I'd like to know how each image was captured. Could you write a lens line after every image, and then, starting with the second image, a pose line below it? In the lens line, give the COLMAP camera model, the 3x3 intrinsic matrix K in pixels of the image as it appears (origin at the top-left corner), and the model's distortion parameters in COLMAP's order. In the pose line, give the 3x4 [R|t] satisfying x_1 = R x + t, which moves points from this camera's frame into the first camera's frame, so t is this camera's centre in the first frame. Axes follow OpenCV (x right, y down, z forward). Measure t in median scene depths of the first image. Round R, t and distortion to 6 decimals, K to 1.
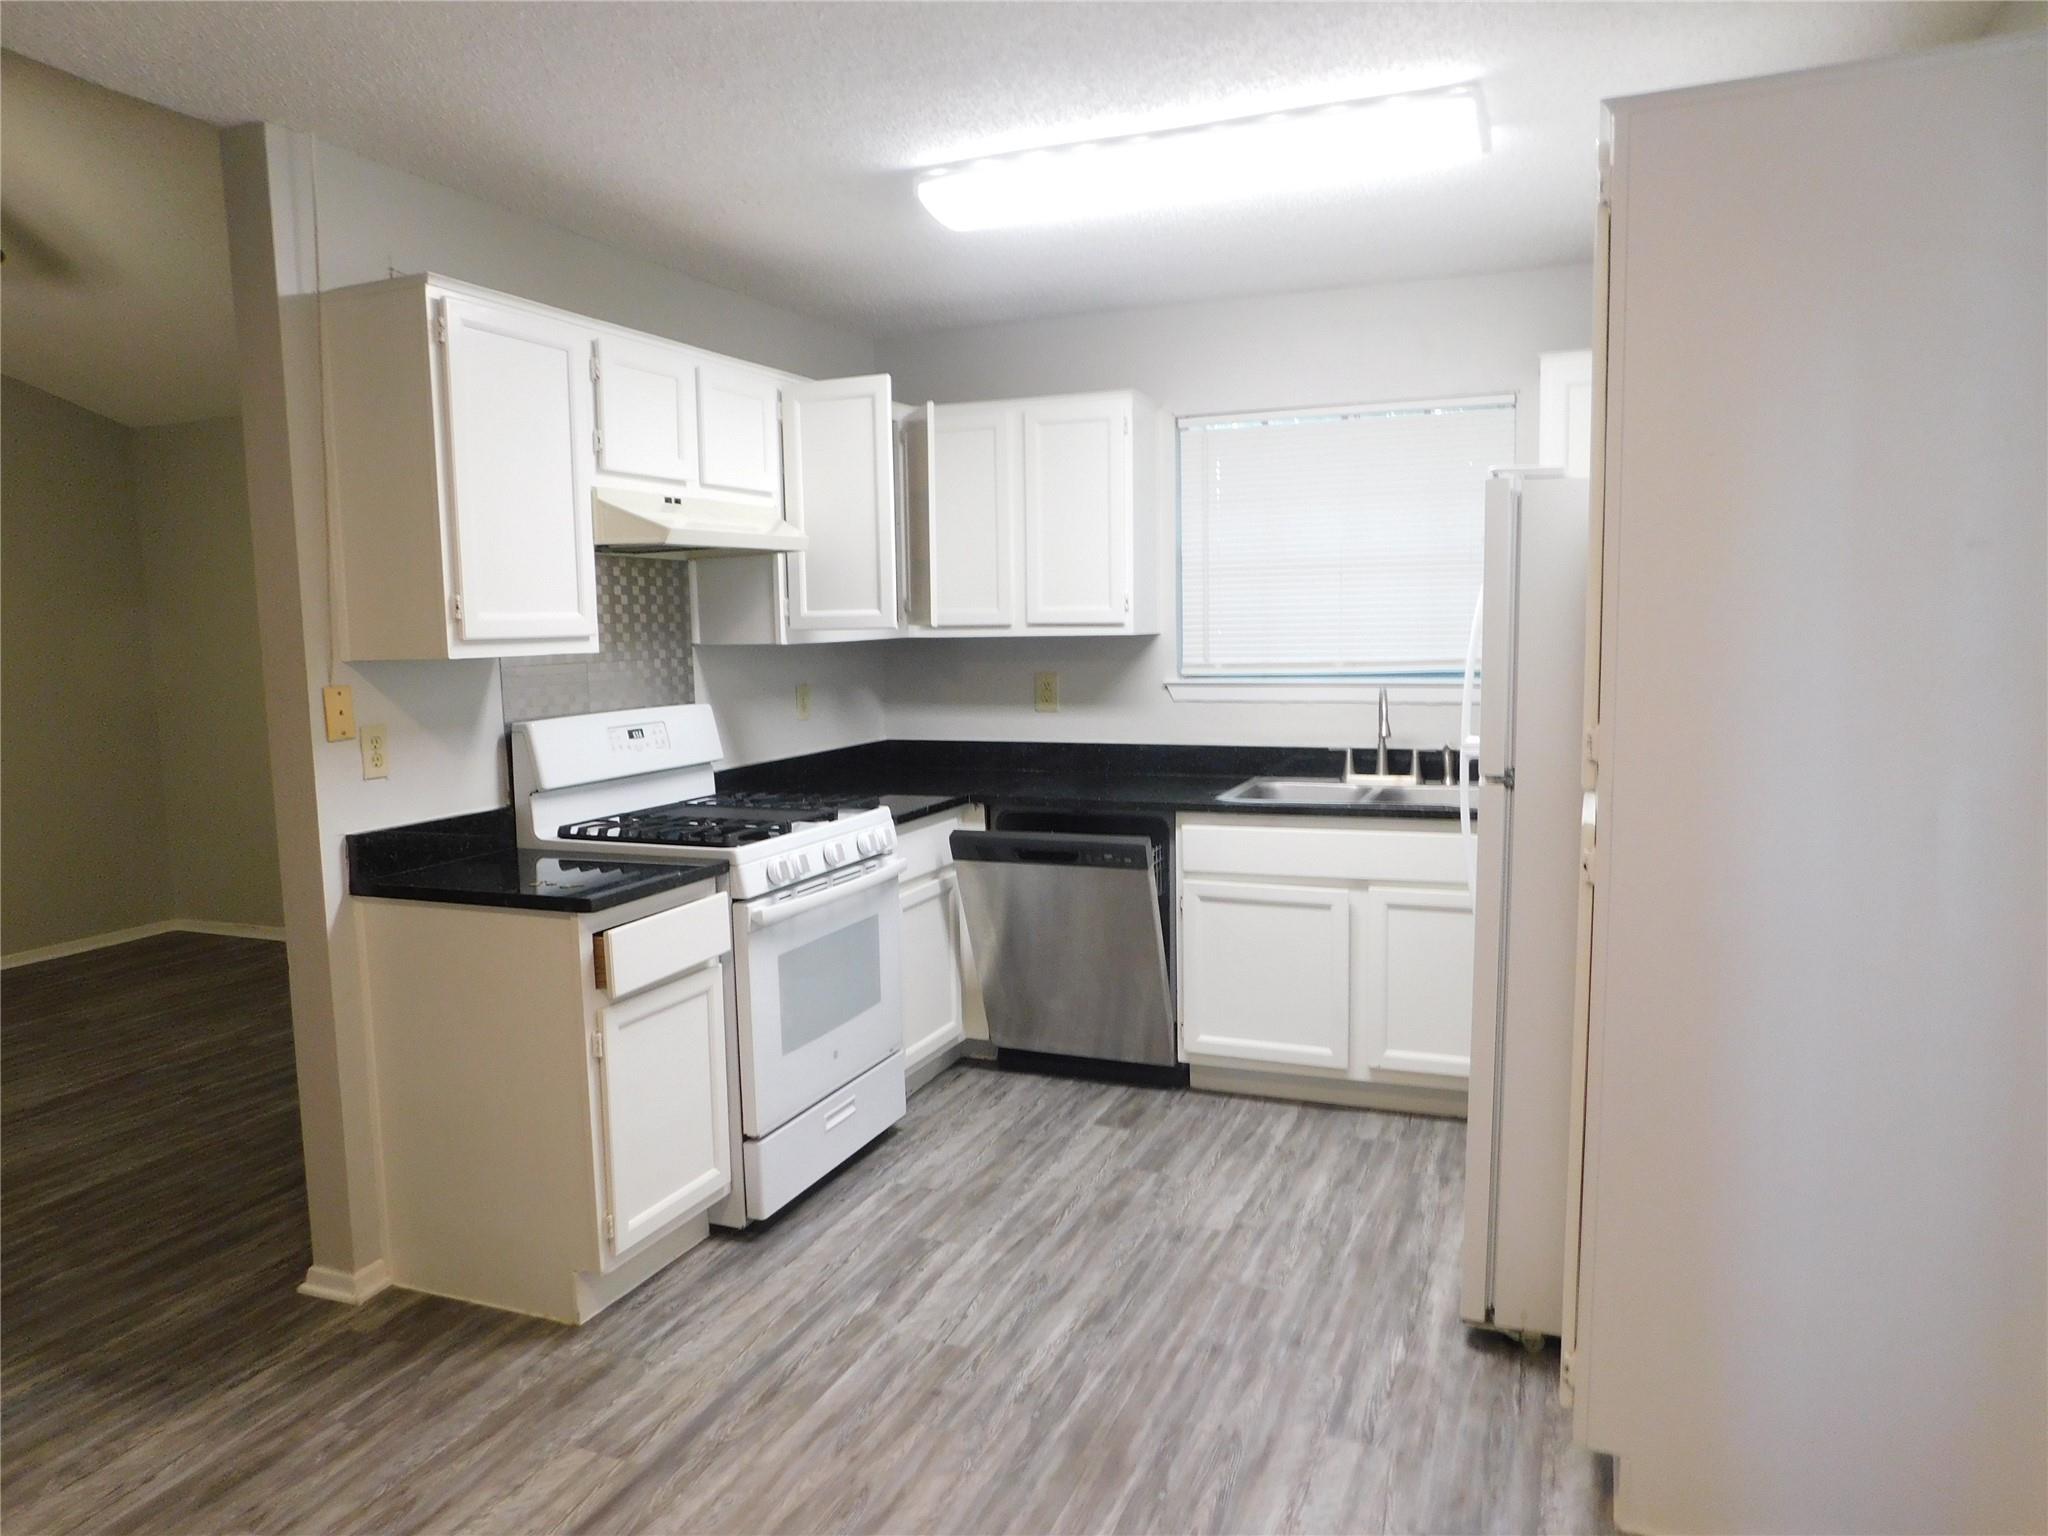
lens RADIAL K [[1361.5, 0, 1016.6], [0, 1361.5, 777.5], [0, 0, 1]] dist [-0.061768, 0.055915]
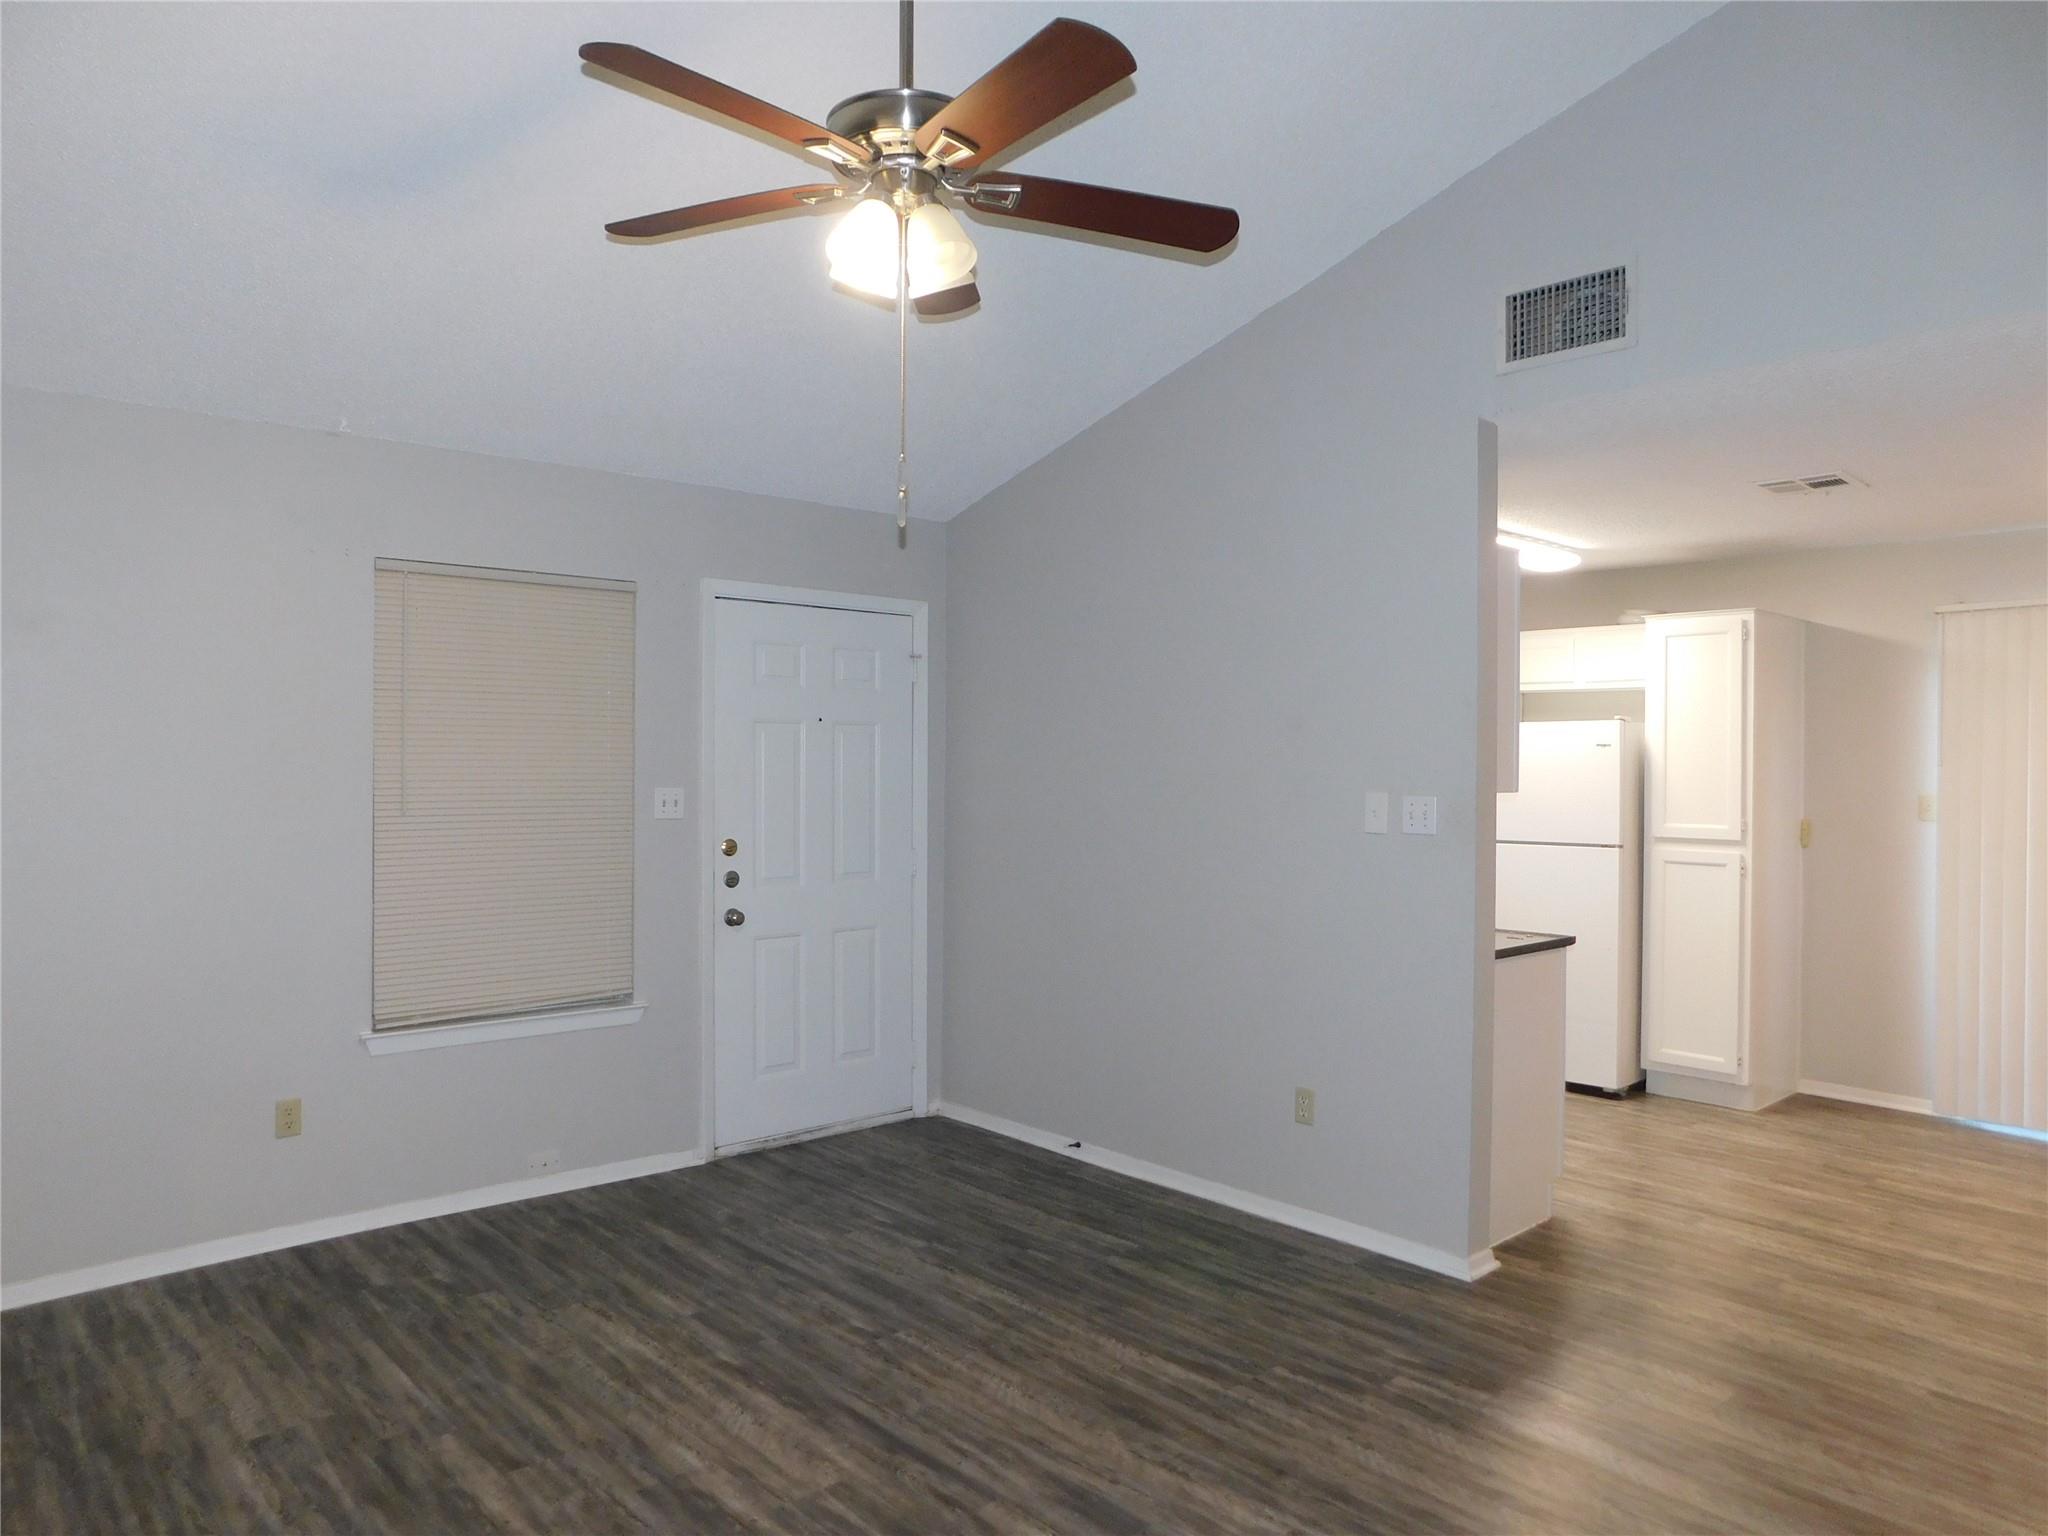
lens RADIAL K [[1361.5, 0, 1016.6], [0, 1361.5, 777.5], [0, 0, 1]] dist [-0.061768, 0.055915]
pose [[0.438145, 0.010931, 0.898838, -1.796635], [0.087998, 0.994602, -0.054991, -0.065876], [-0.894587, 0.103190, 0.434818, 0.730002]]
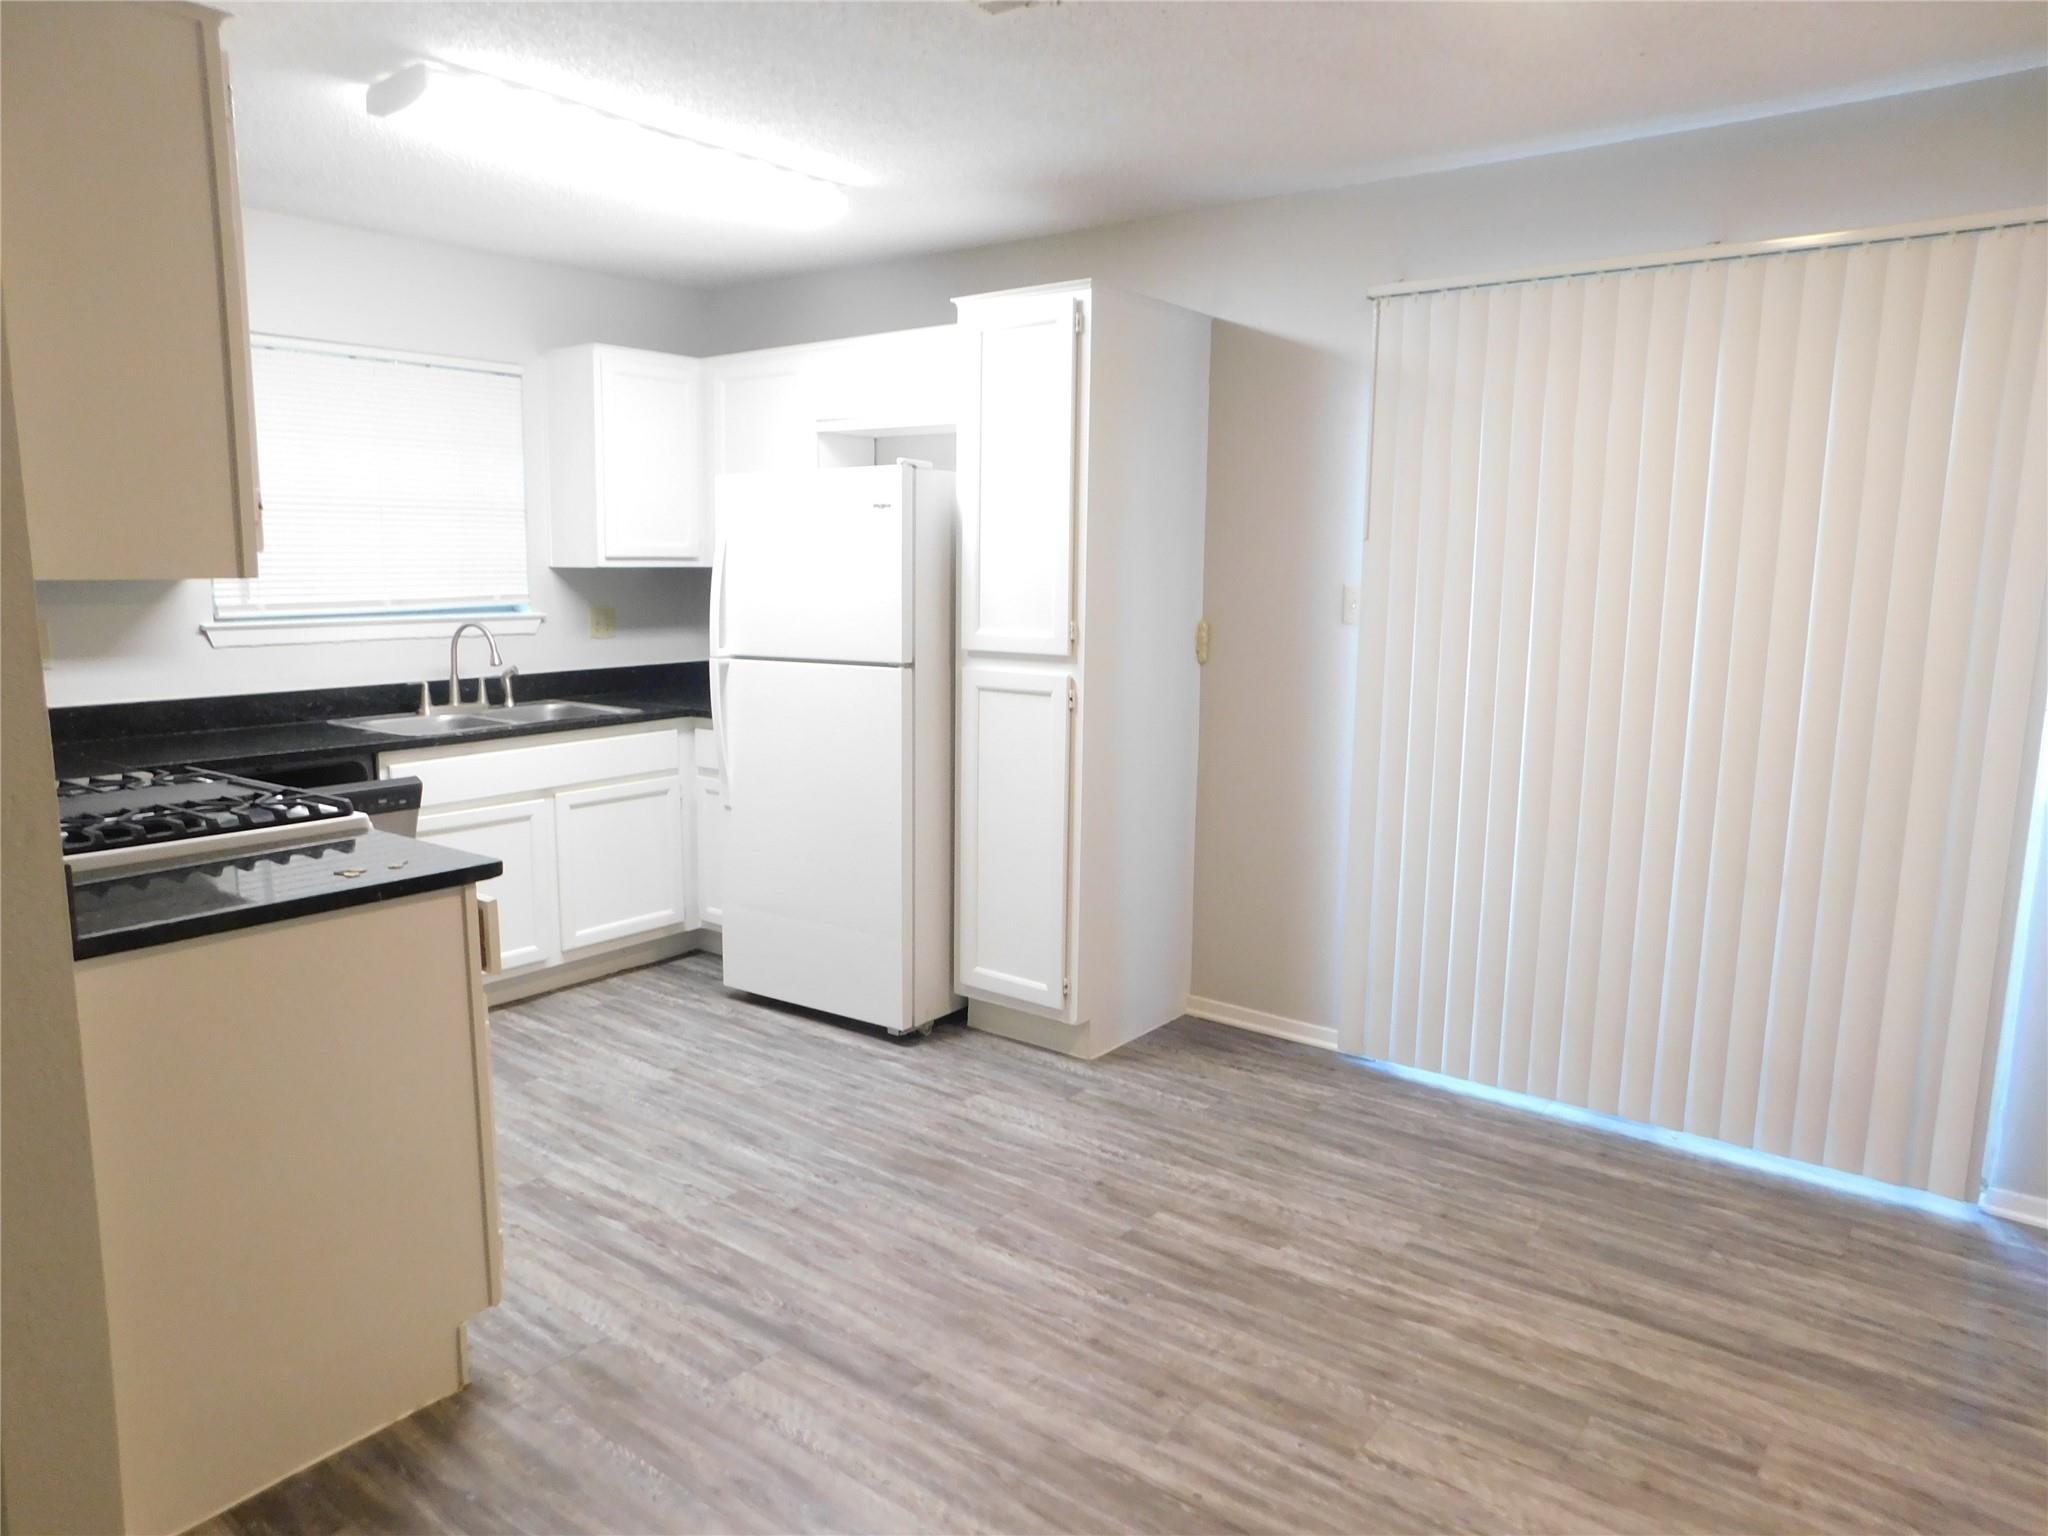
lens RADIAL K [[1361.5, 0, 1016.6], [0, 1361.5, 777.5], [0, 0, 1]] dist [-0.061768, 0.055915]
pose [[0.276458, -0.130793, 0.952084, -0.871444], [0.098265, 0.989350, 0.107379, -0.020947], [-0.955989, 0.063871, 0.286366, 0.362980]]
